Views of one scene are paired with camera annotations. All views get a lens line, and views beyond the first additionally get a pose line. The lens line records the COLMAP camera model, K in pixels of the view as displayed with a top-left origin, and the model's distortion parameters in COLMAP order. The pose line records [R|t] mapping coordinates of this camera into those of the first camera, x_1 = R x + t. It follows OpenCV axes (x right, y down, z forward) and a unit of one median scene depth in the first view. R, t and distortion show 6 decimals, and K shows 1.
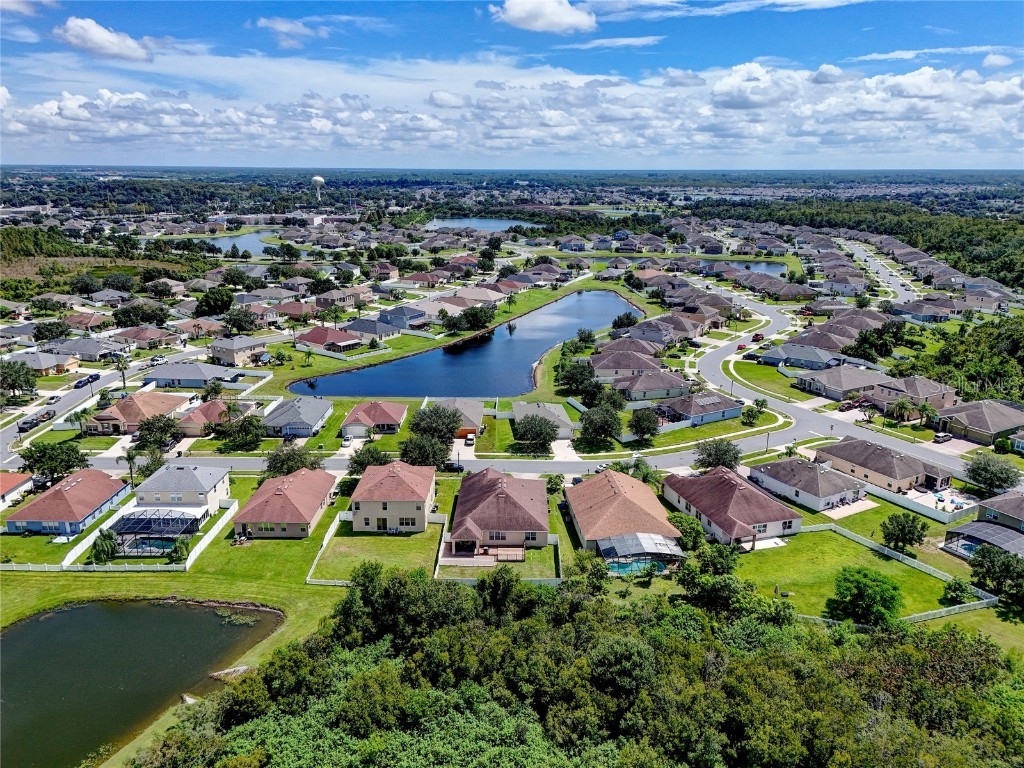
lens RADIAL K [[765.2, 0, 512.6], [0, 765.2, 383.1], [0, 0, 1]] dist [0.046323, -0.003295]
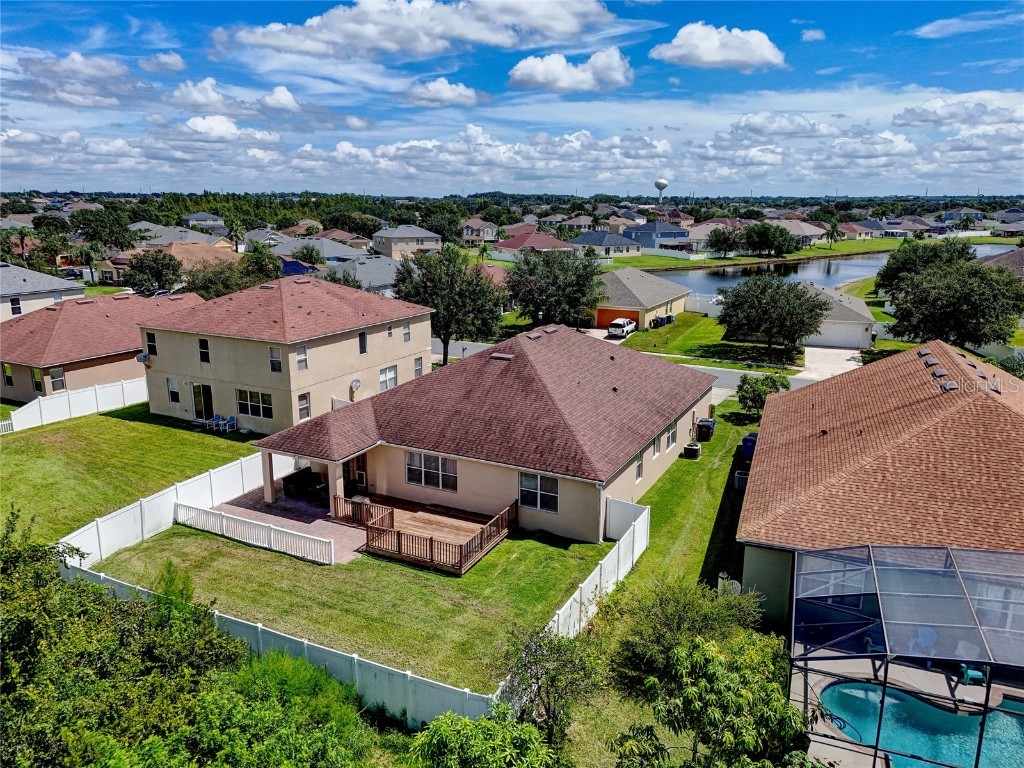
lens RADIAL K [[765.2, 0, 511.6], [0, 765.2, 384.1], [0, 0, 1]] dist [0.046323, -0.003295]
pose [[0.900856, 0.106925, -0.420744, 0.116712], [-0.121380, 0.992577, -0.007642, 0.161060], [0.416803, 0.057954, 0.907147, 0.733120]]
